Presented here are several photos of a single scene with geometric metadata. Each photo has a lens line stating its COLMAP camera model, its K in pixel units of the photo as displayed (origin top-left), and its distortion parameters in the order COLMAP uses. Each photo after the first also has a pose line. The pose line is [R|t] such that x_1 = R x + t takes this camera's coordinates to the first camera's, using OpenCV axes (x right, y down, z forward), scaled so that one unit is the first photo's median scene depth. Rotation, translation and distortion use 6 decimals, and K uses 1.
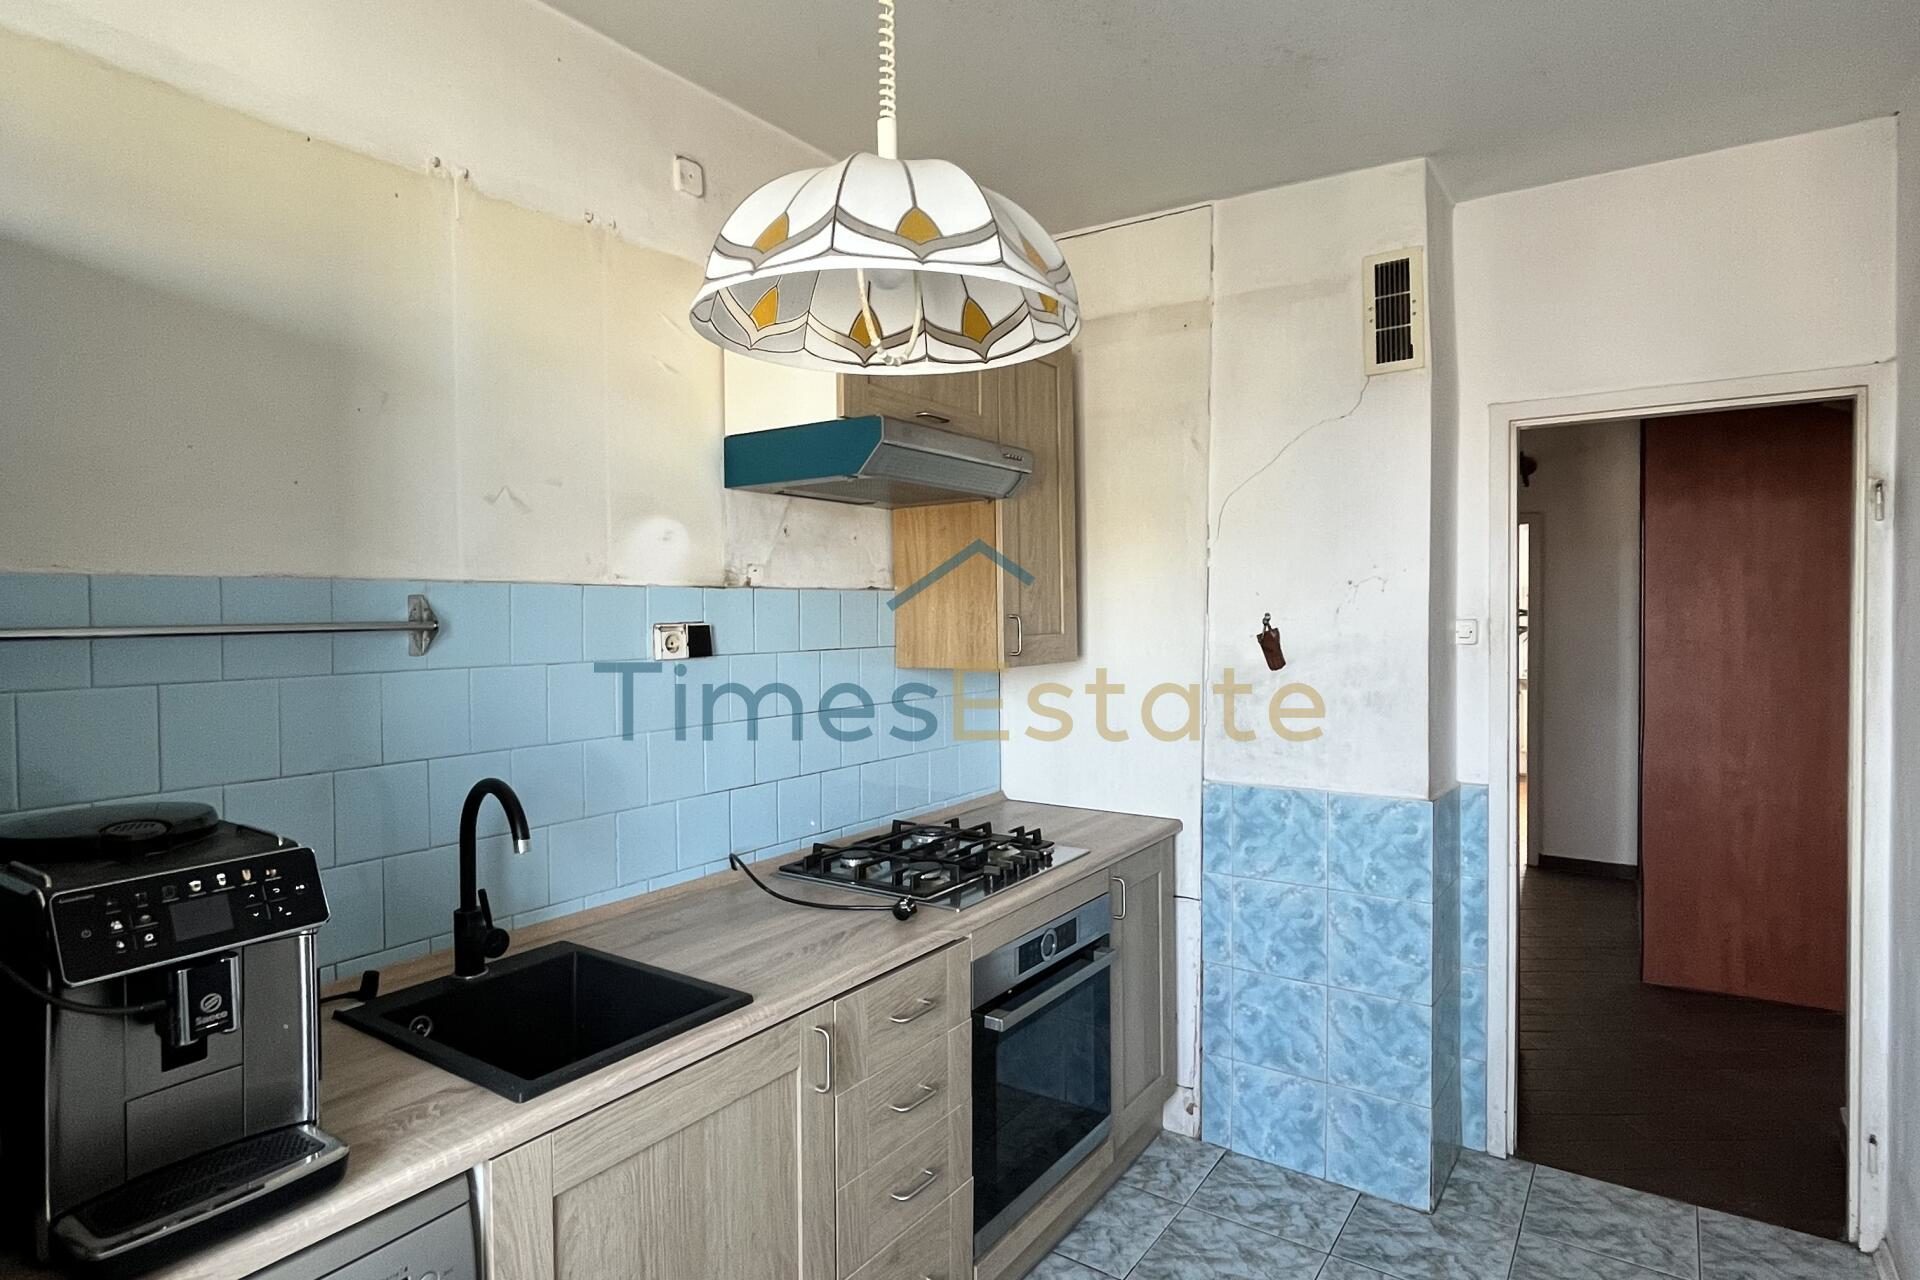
lens RADIAL K [[1038.6, 0, 960.0], [0, 1038.6, 640.0], [0, 0, 1]] dist [-0.004948, -0.001115]
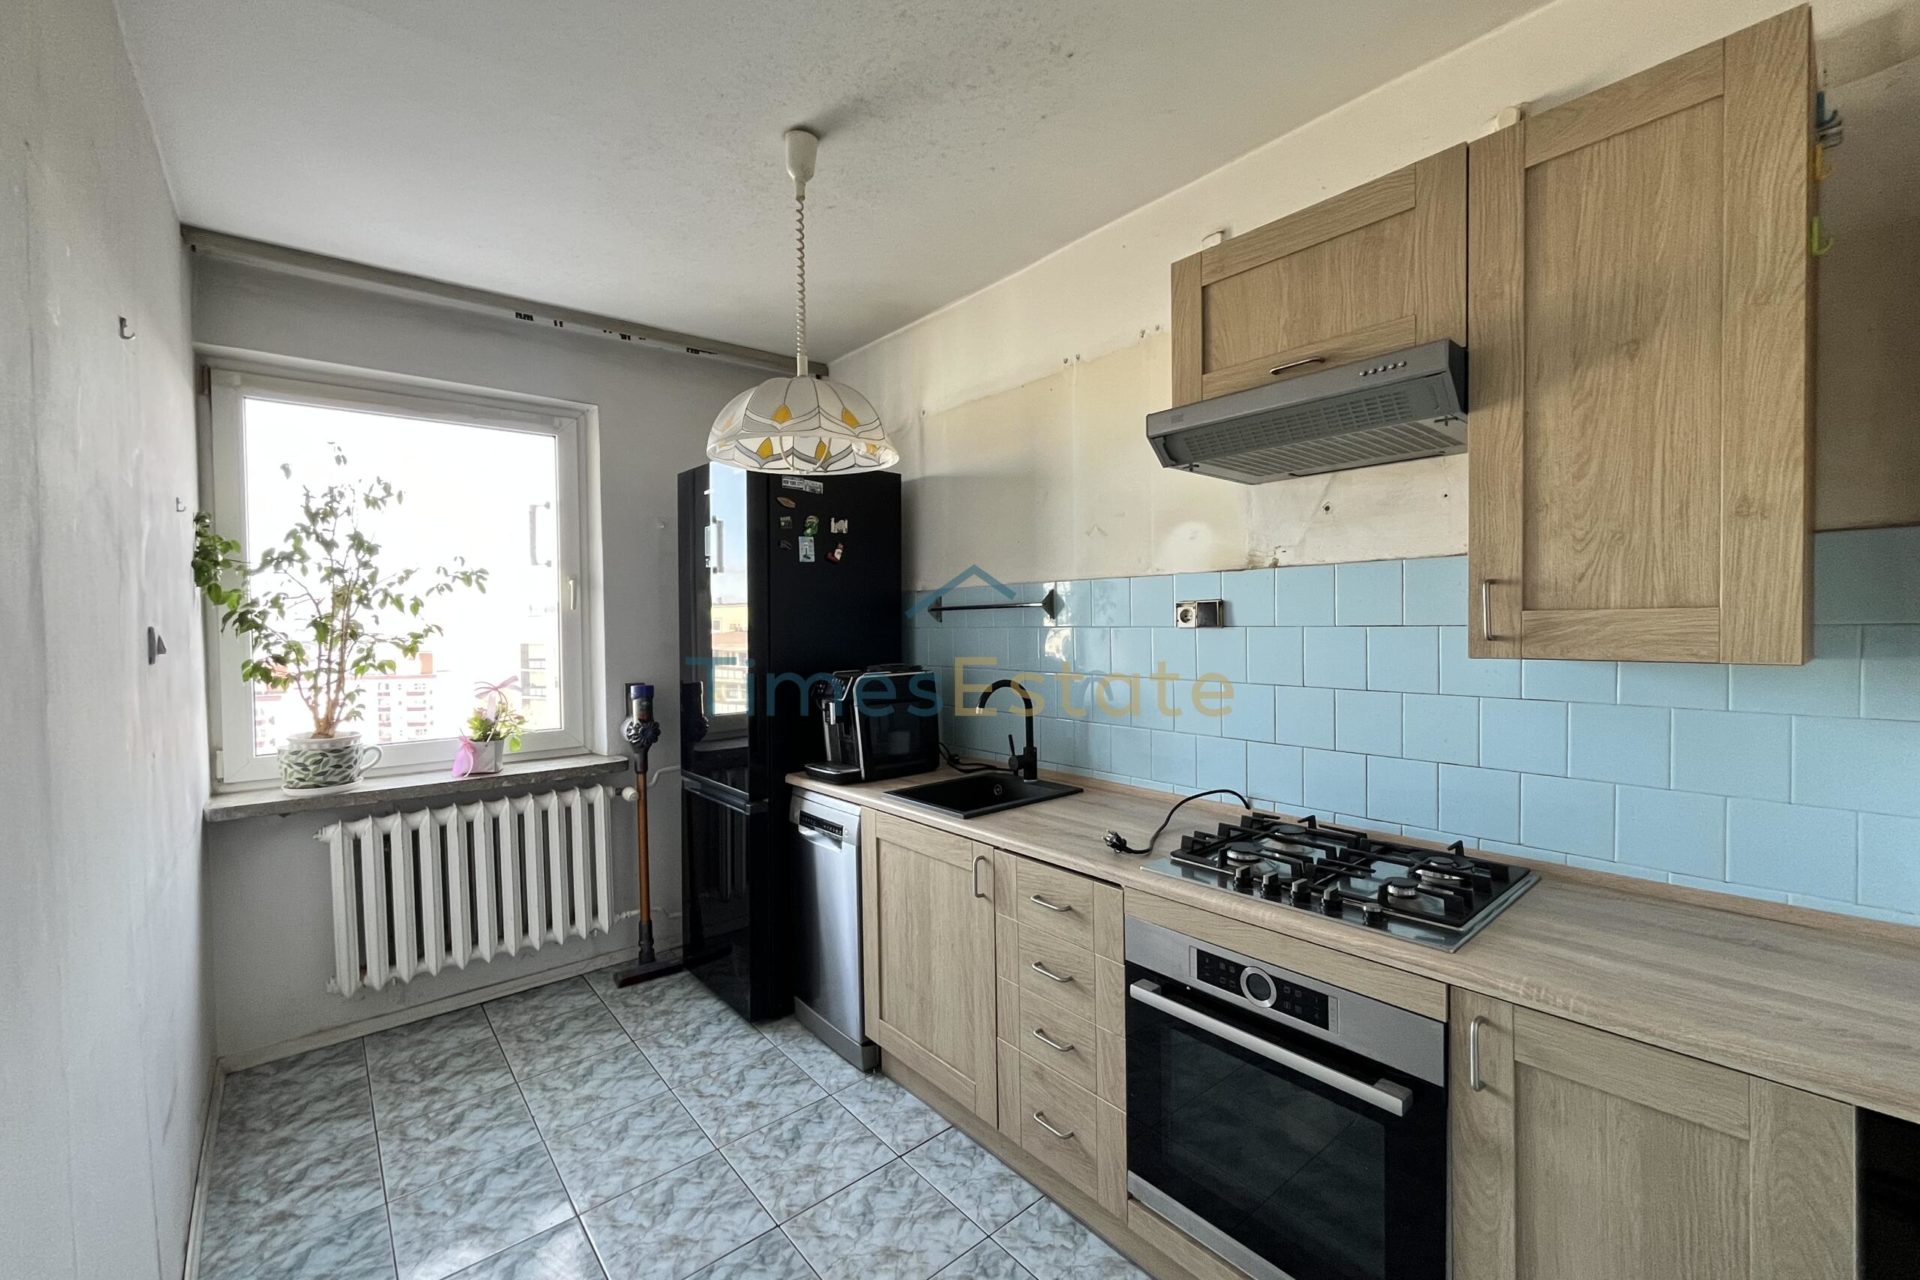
lens RADIAL K [[773.7, 0, 960.0], [0, 773.7, 640.0], [0, 0, 1]] dist [-0.000620, -0.000081]
pose [[-0.264528, 0.037977, -0.963630, 0.730946], [-0.006727, 0.999127, 0.041223, -0.004261], [0.964354, 0.017387, -0.264042, 0.931993]]
